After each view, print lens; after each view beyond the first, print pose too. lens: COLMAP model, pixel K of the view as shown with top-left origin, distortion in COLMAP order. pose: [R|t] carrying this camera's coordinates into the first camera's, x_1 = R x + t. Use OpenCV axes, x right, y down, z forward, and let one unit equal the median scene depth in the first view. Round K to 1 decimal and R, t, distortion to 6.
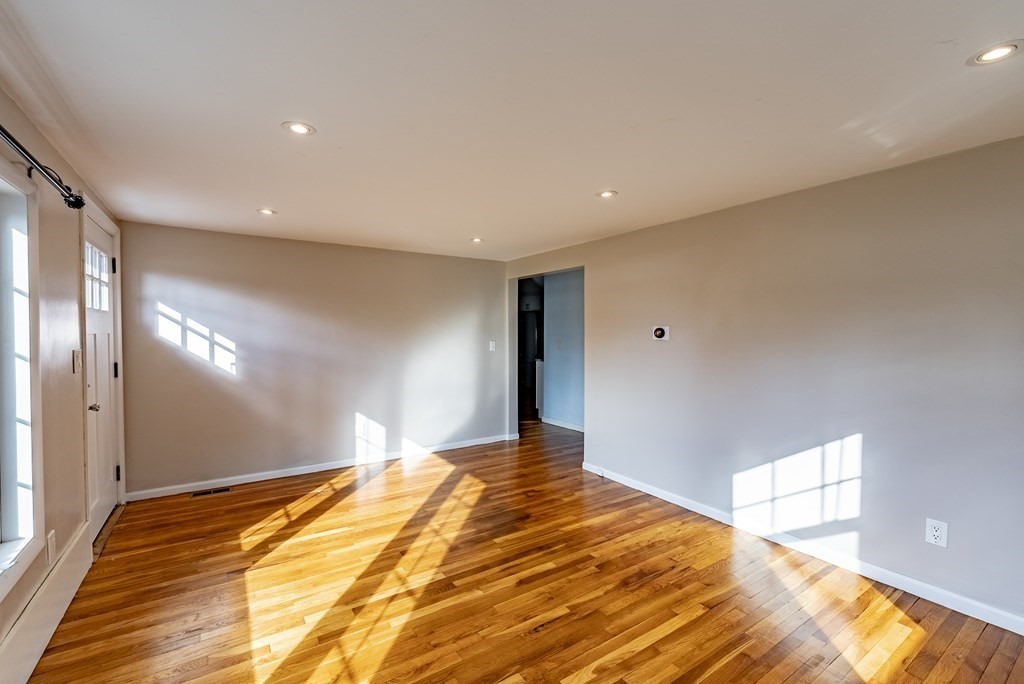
lens RADIAL K [[436.1, 0, 507.9], [0, 436.1, 341.0], [0, 0, 1]] dist [-0.000490, -0.000111]
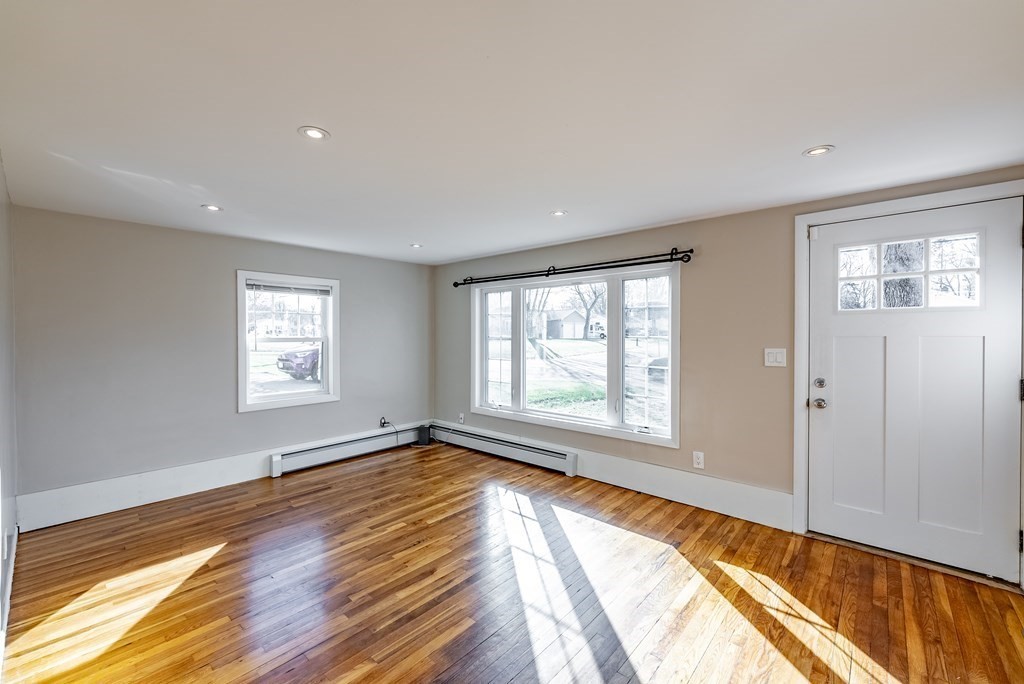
lens RADIAL K [[415.2, 0, 512.9], [0, 415.2, 341.7], [0, 0, 1]] dist [-0.000779, -0.000426]
pose [[-0.964365, 0.003812, -0.264547, 0.091504], [-0.005485, 0.999393, 0.034394, -0.049804], [0.264518, 0.034619, -0.963759, 1.731844]]
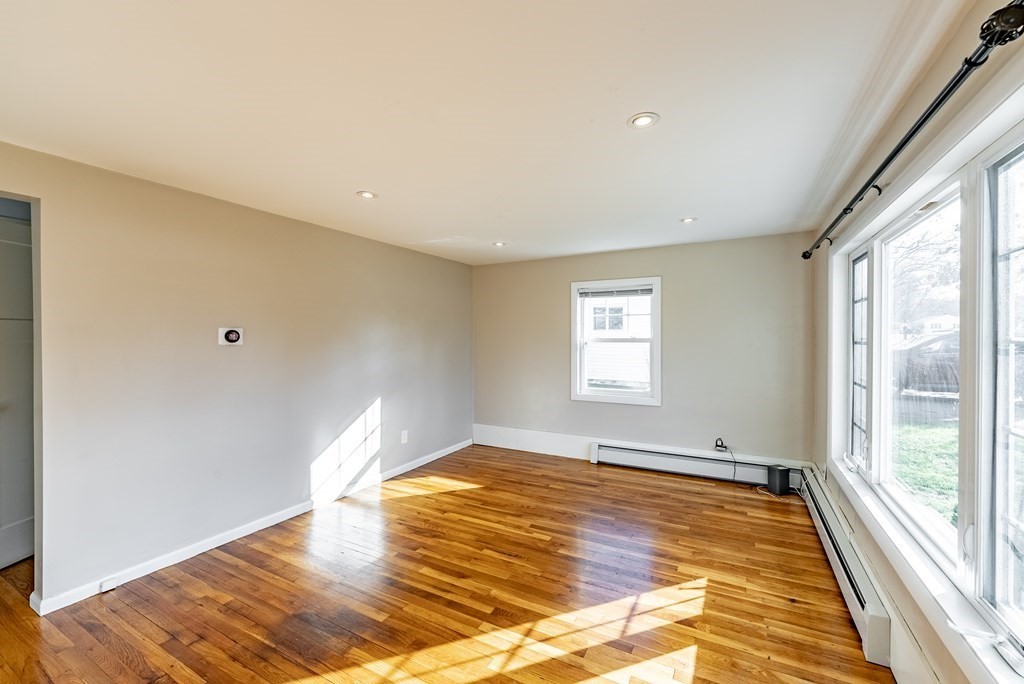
lens RADIAL K [[424.3, 0, 518.2], [0, 424.3, 338.8], [0, 0, 1]] dist [0.000302, -0.000192]
pose [[-0.481459, -0.005159, 0.876453, -0.802888], [0.017013, 0.999739, 0.015230, -0.036593], [-0.876303, 0.022244, -0.481246, 1.165327]]
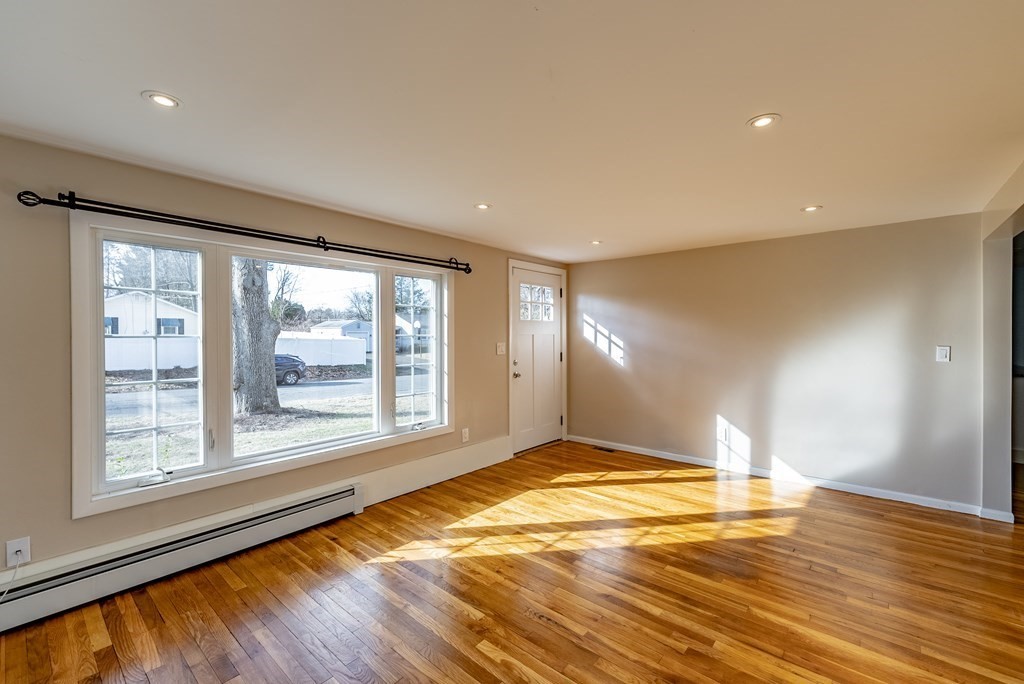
lens RADIAL K [[434.8, 0, 514.9], [0, 434.8, 335.2], [0, 0, 1]] dist [-0.001047, -0.000322]
pose [[0.281978, 0.002495, -0.959418, 0.750298], [-0.016919, 0.999854, -0.002372, -0.008591], [0.959272, 0.016901, 0.281979, 0.452196]]
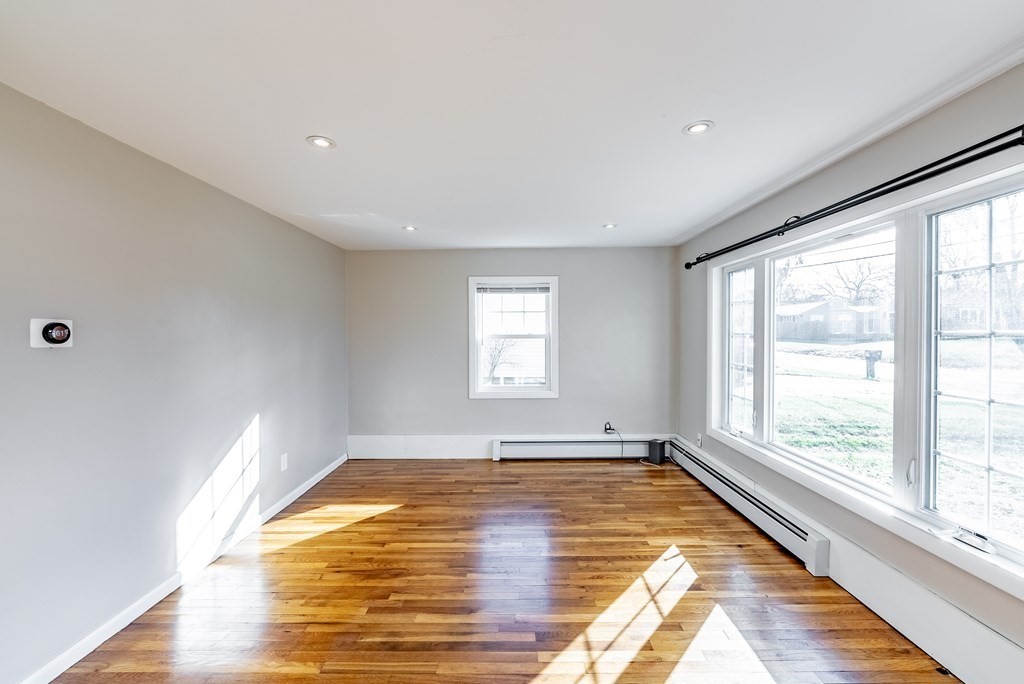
lens RADIAL K [[421.5, 0, 517.3], [0, 421.5, 339.0], [0, 0, 1]] dist [-0.000922, -0.000397]
pose [[-0.835562, -0.003658, 0.549384, -0.456960], [0.015086, 0.999448, 0.029599, -0.038697], [-0.549189, 0.033020, -0.835046, 1.422244]]
